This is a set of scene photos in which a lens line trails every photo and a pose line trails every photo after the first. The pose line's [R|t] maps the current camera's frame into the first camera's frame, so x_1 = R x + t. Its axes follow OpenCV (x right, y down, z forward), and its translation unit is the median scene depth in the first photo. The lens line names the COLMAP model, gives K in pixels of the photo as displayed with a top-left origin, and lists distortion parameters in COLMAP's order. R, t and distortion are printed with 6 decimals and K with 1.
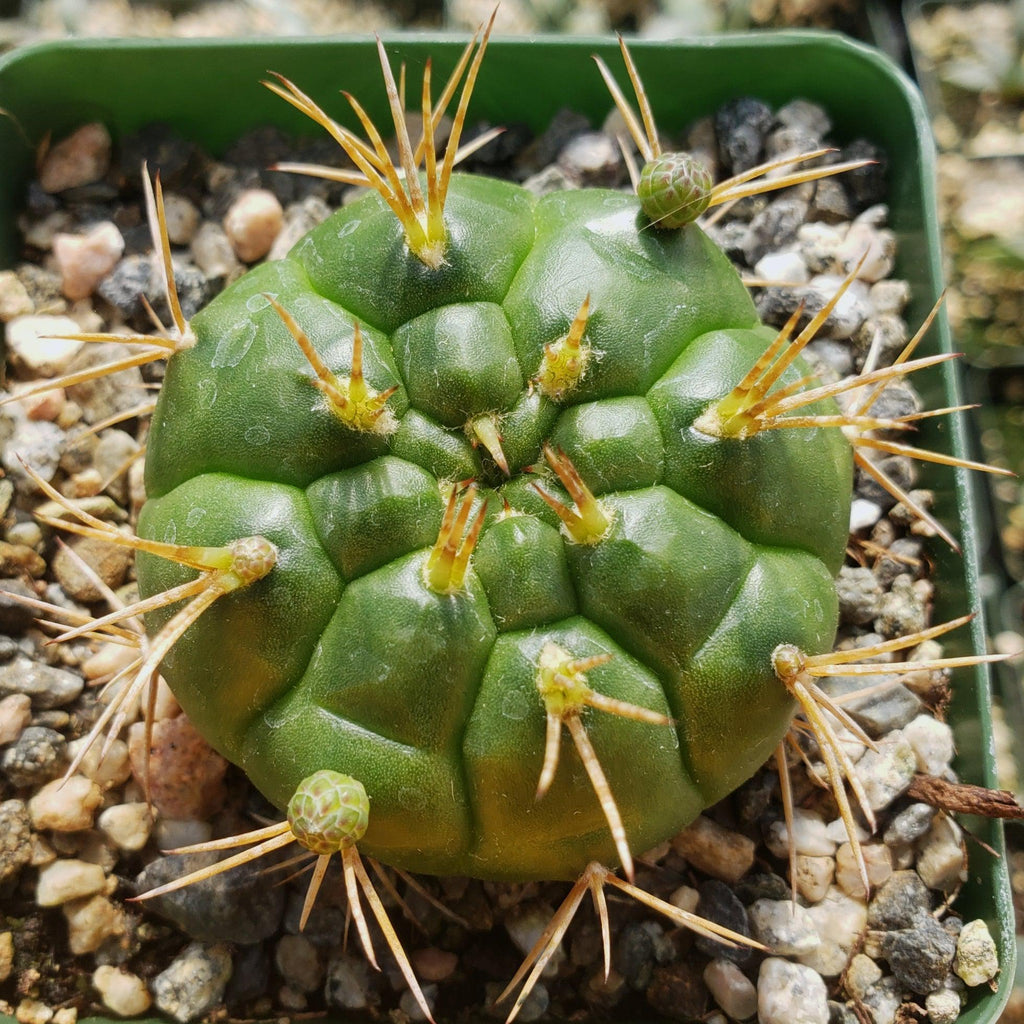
lens RADIAL K [[1318.8, 0, 490.3], [0, 1318.8, 556.9], [0, 0, 1]] dist [0.119202, -0.626445]
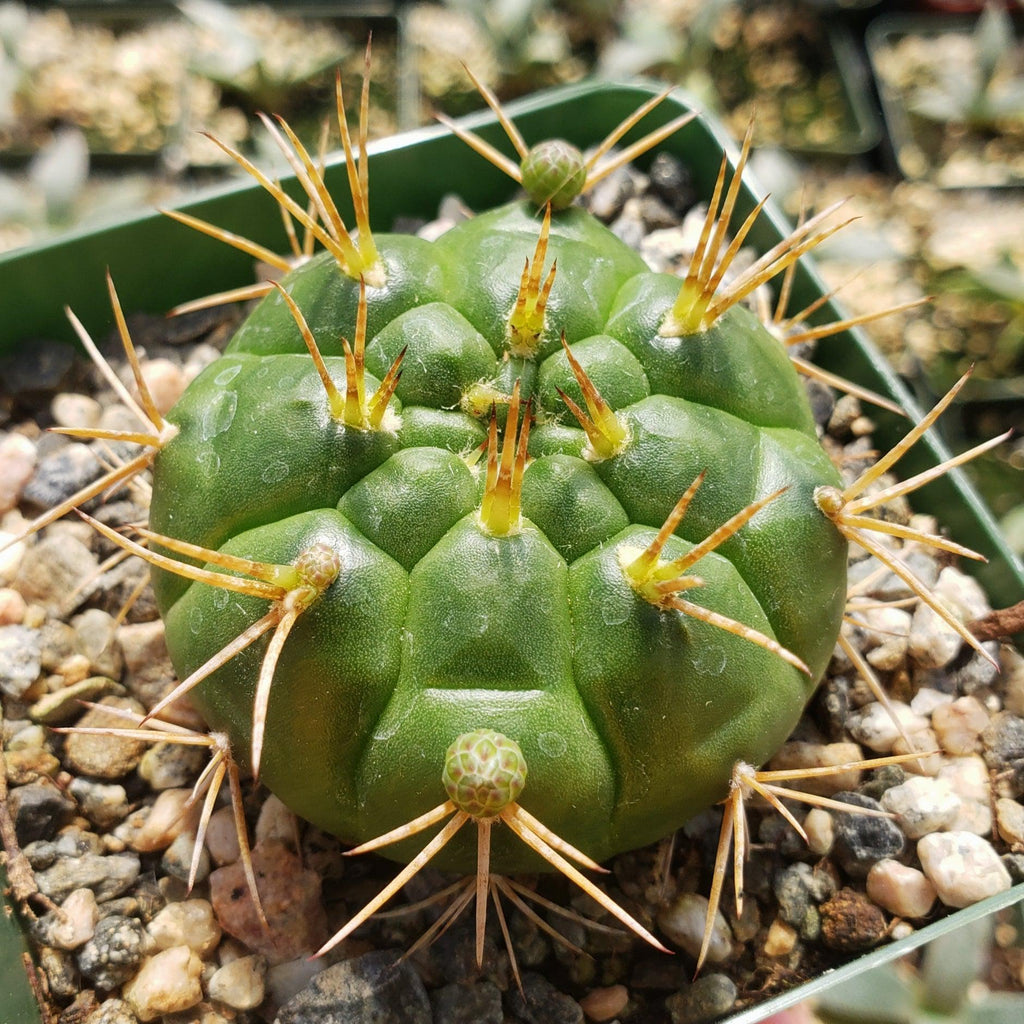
lens RADIAL K [[1367.3, 0, 491.4], [0, 1367.3, 509.9], [0, 0, 1]] dist [0.097668, -0.479302]
pose [[0.925581, -0.321710, 0.199504, -0.209025], [0.365987, 0.895145, -0.254498, 0.227601], [-0.096710, 0.308574, 0.946271, -0.004661]]
